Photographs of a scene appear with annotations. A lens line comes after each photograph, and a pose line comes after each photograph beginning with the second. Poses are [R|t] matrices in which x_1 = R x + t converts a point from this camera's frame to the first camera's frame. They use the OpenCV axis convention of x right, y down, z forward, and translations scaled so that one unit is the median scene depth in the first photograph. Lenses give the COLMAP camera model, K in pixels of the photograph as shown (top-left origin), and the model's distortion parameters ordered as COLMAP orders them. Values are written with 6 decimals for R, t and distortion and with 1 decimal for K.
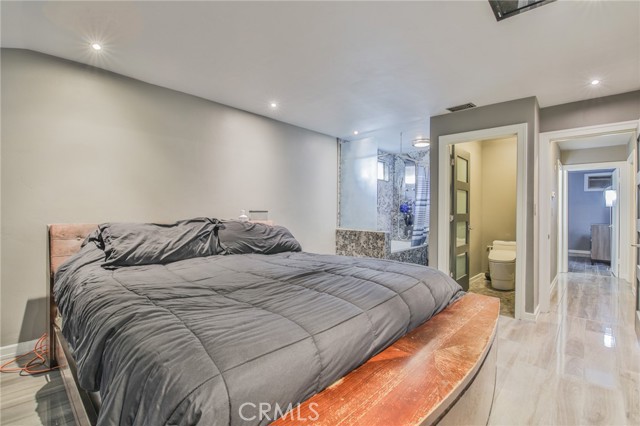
lens RADIAL K [[292.6, 0, 321.0], [0, 292.6, 209.4], [0, 0, 1]] dist [-0.000508, -0.012753]
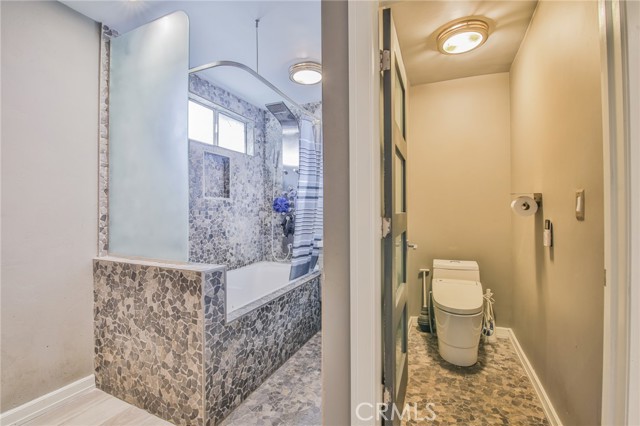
lens RADIAL K [[292.6, 0, 321.0], [0, 292.6, 209.4], [0, 0, 1]] dist [-0.000508, -0.012753]
pose [[0.940756, -0.012128, 0.338866, 0.188603], [0.011654, 0.999926, 0.003433, 0.004840], [-0.338883, 0.000720, 0.940828, 0.506005]]
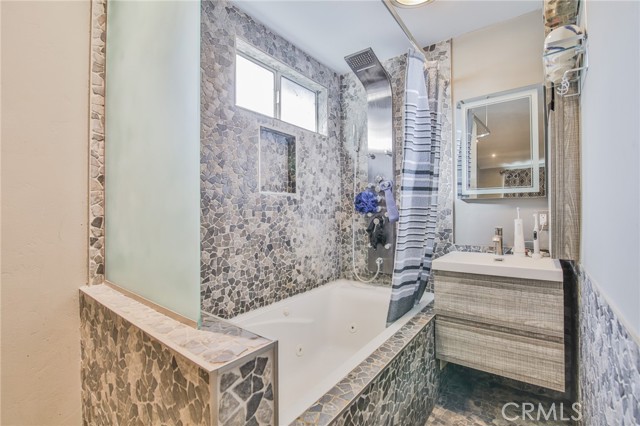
lens RADIAL K [[292.6, 0, 321.0], [0, 292.6, 209.4], [0, 0, 1]] dist [-0.000508, -0.012753]
pose [[0.993714, -0.016121, 0.110782, 0.203997], [0.016341, 0.999866, -0.001083, 0.006295], [-0.110749, 0.002886, 0.993844, 0.695887]]
